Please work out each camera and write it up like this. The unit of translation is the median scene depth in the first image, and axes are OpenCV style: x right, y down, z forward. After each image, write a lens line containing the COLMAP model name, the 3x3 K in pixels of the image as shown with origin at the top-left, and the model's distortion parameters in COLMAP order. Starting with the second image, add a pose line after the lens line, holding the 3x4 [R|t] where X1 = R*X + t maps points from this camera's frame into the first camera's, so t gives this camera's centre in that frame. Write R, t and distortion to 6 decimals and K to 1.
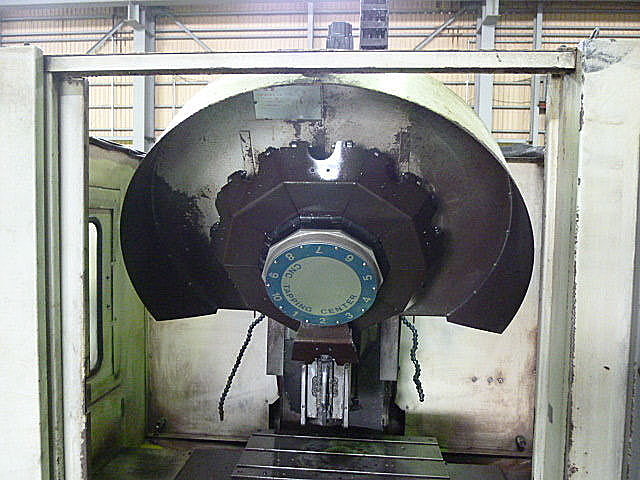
lens RADIAL K [[481.1, 0, 322.8], [0, 481.1, 241.6], [0, 0, 1]] dist [-0.026917, -0.001426]
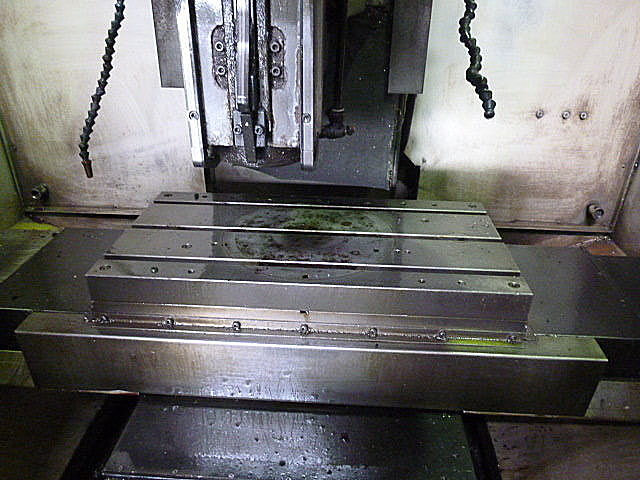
lens RADIAL K [[481.1, 0, 322.8], [0, 481.1, 241.6], [0, 0, 1]] dist [-0.026917, -0.001426]
pose [[0.999767, -0.014586, 0.015892, 0.041334], [0.006424, 0.904612, 0.426188, 0.216029], [-0.020592, -0.425986, 0.904495, 0.487824]]
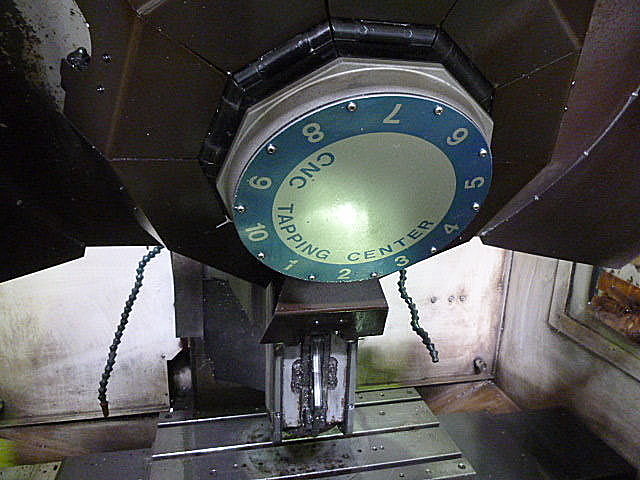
lens RADIAL K [[481.1, 0, 322.8], [0, 481.1, 241.6], [0, 0, 1]] dist [-0.026917, -0.001426]
pose [[0.954463, -0.064881, 0.291188, -0.110441], [0.000259, 0.976244, 0.216672, 0.020821], [-0.298329, -0.206730, 0.931806, 0.396348]]
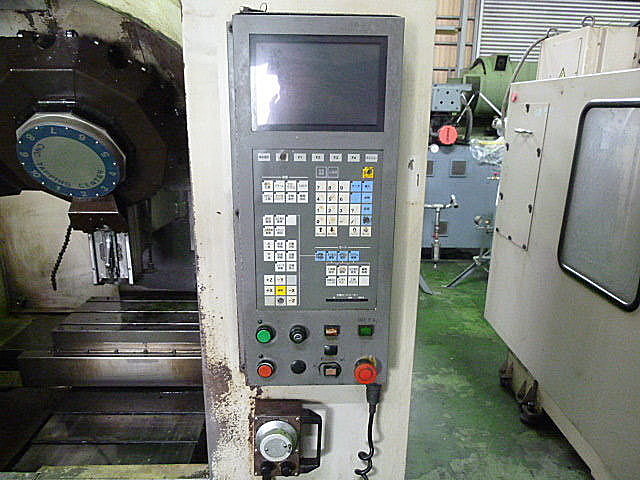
lens RADIAL K [[481.1, 0, 322.8], [0, 481.1, 241.6], [0, 0, 1]] dist [-0.026917, -0.001426]
pose [[0.994151, -0.035686, 0.101935, 0.316277], [0.012912, 0.976335, 0.215876, 0.024239], [-0.107226, -0.213297, 0.971085, -0.148027]]
